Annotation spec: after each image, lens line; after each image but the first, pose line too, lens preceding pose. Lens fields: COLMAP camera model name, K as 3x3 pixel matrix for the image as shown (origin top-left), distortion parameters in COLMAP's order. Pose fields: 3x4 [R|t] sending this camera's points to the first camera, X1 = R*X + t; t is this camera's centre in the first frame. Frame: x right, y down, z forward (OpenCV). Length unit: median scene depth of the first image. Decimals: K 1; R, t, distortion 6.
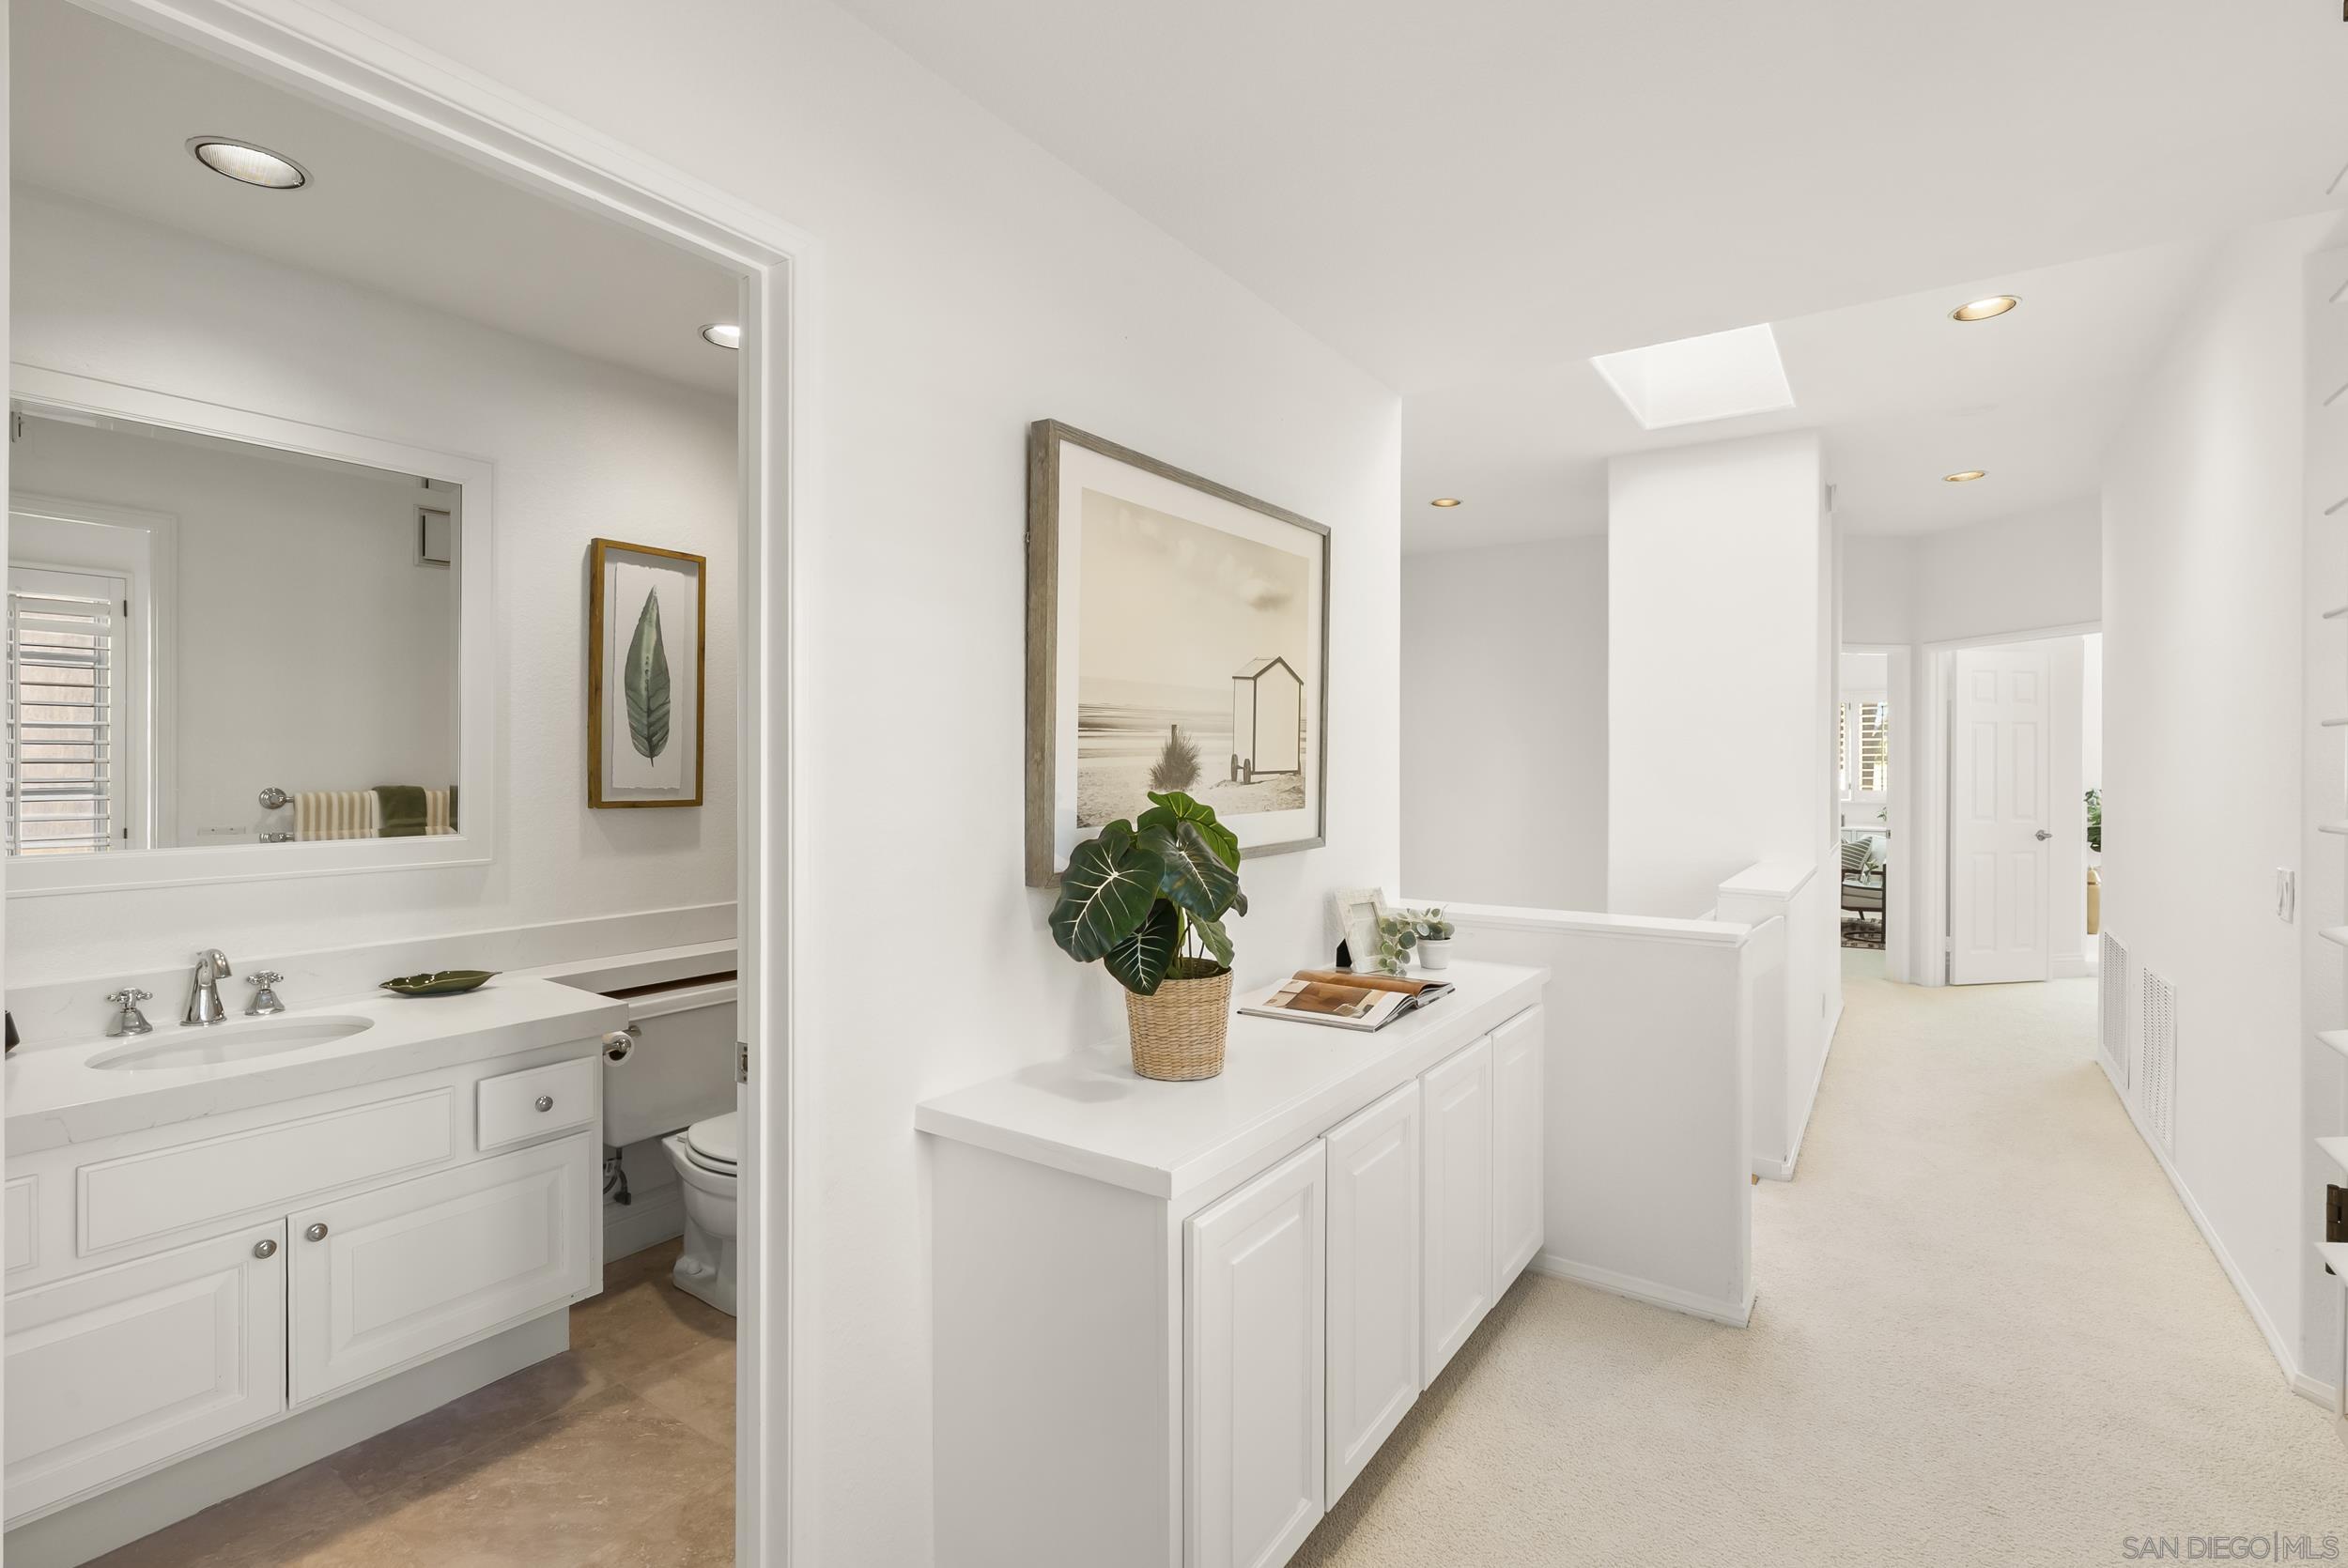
lens RADIAL K [[1072.7, 0, 1178.1], [0, 1072.7, 776.5], [0, 0, 1]] dist [-0.006018, 0.001610]
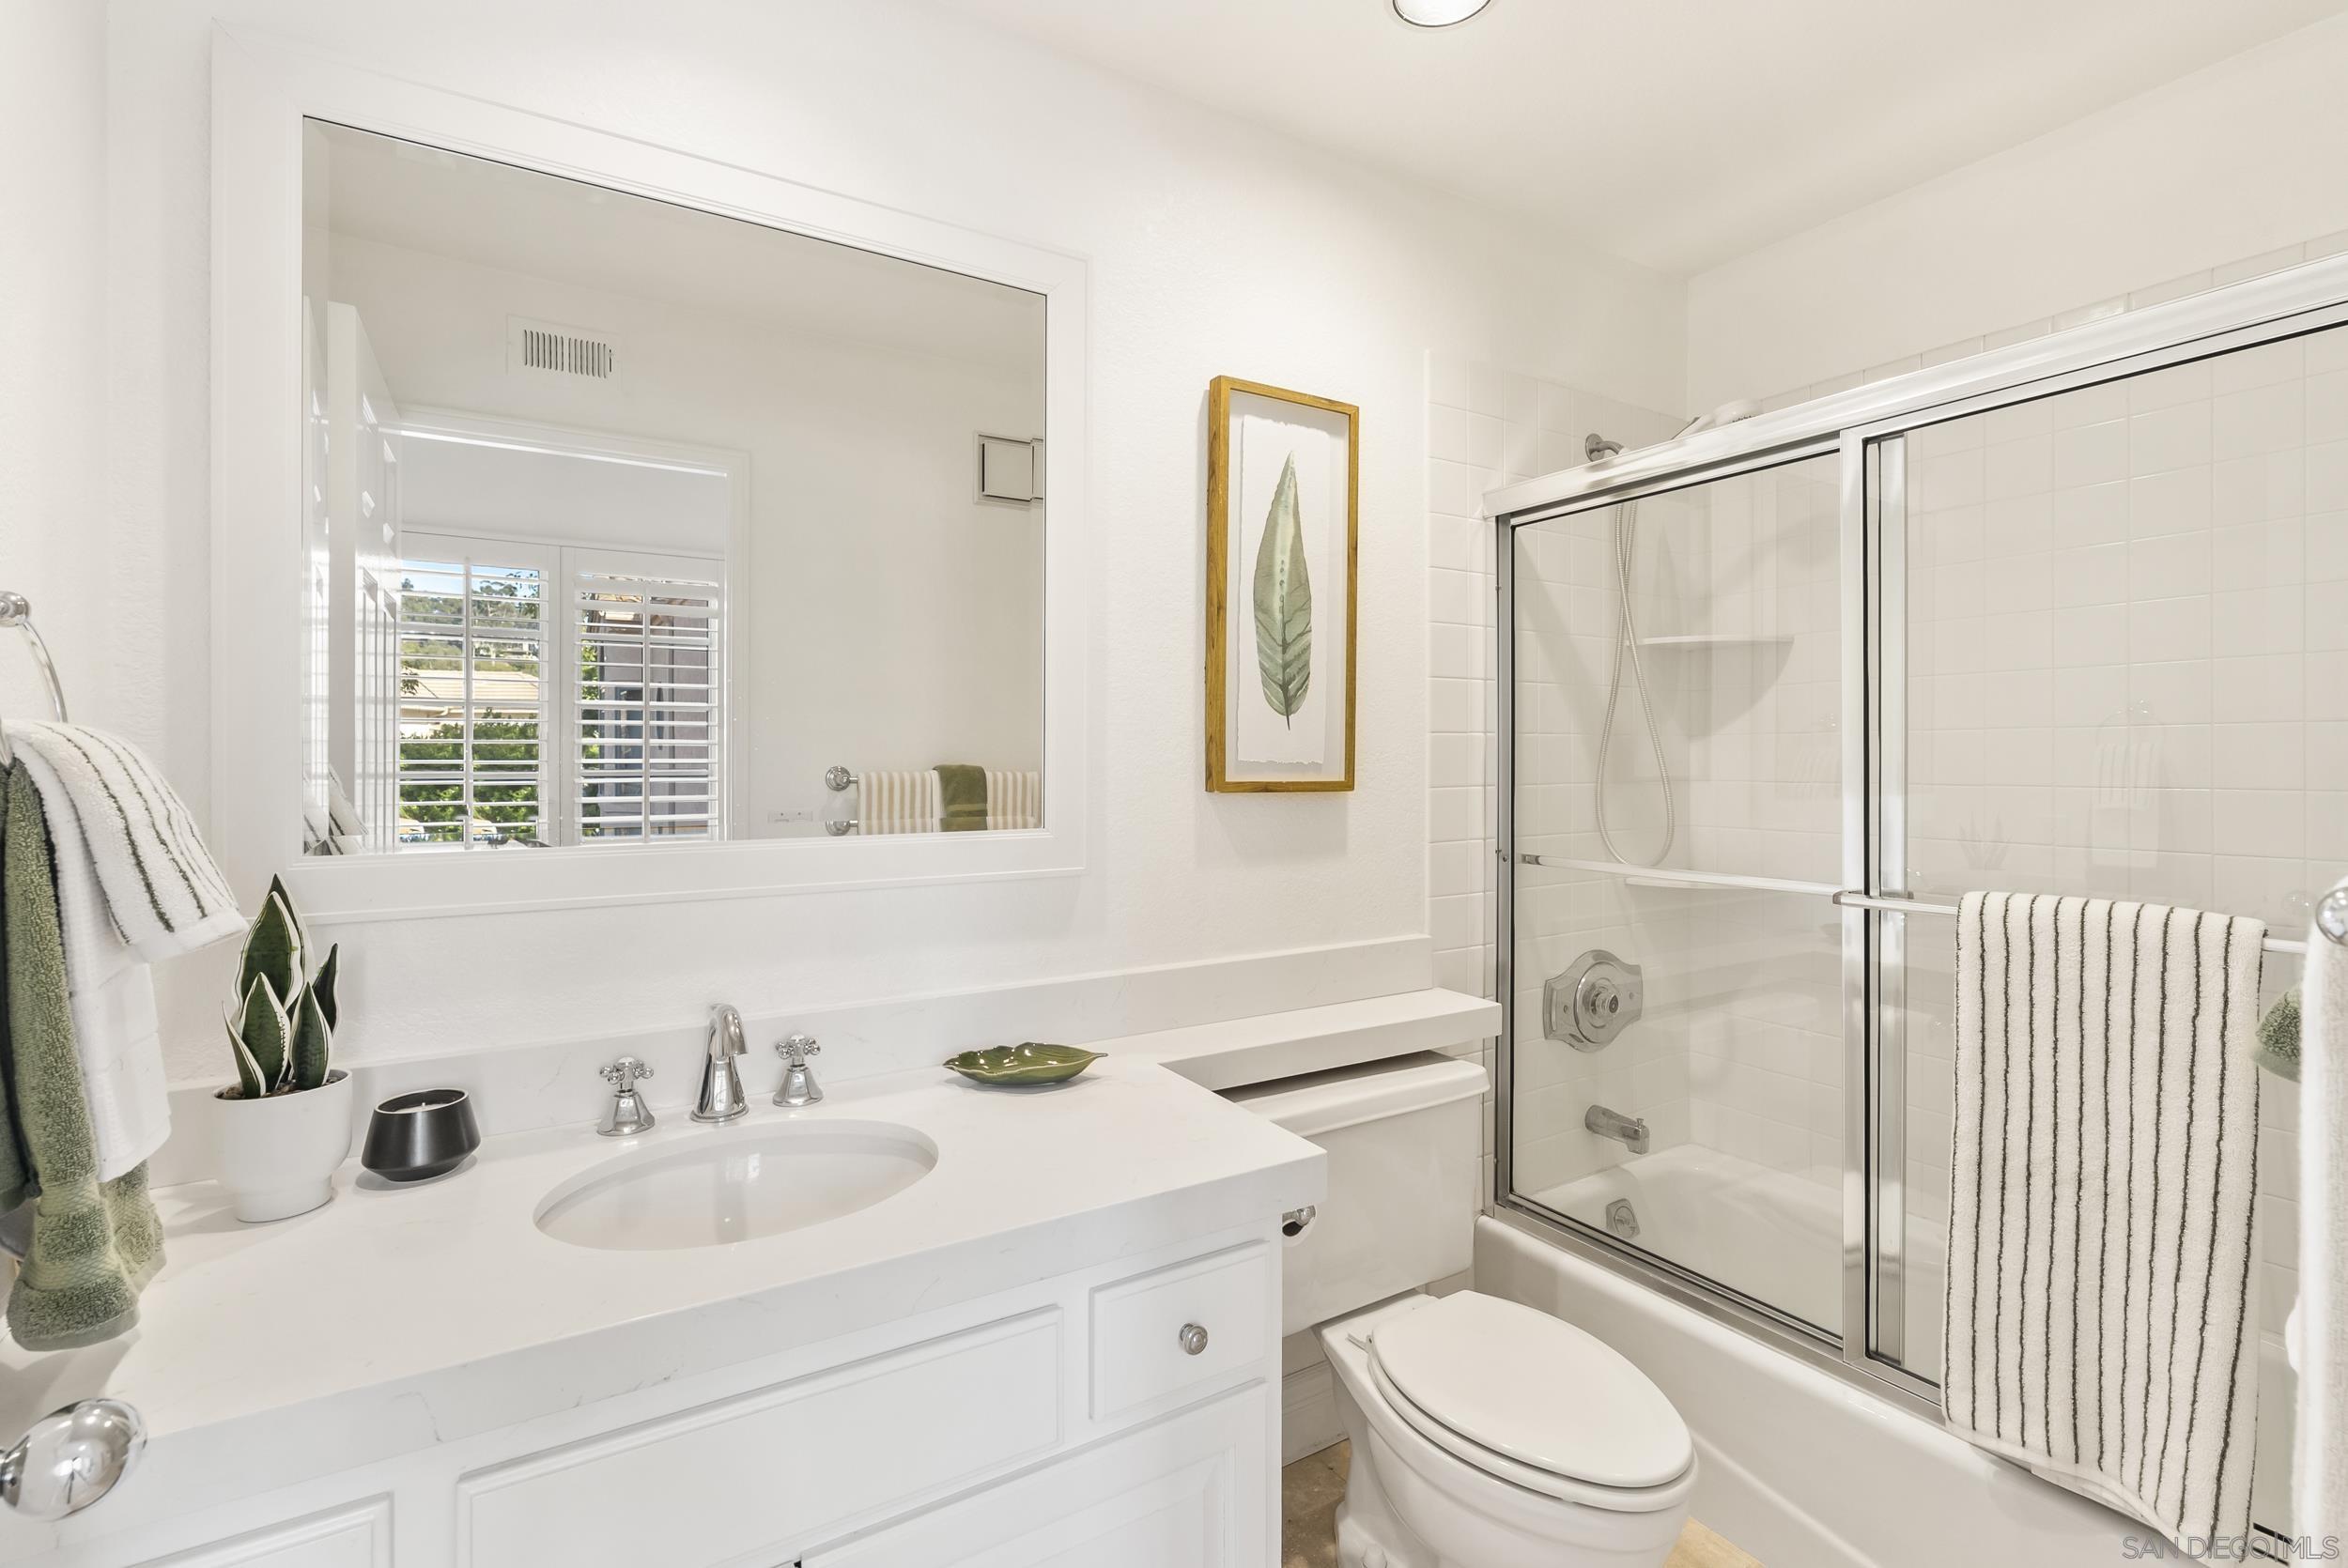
lens RADIAL K [[1072.7, 0, 1176.2], [0, 1072.7, 779.7], [0, 0, 1]] dist [-0.006018, 0.001610]
pose [[0.912622, 0.004839, -0.408776, -0.290817], [-0.001493, 0.999963, 0.008504, 0.015960], [0.408802, -0.007151, 0.912595, 0.383365]]
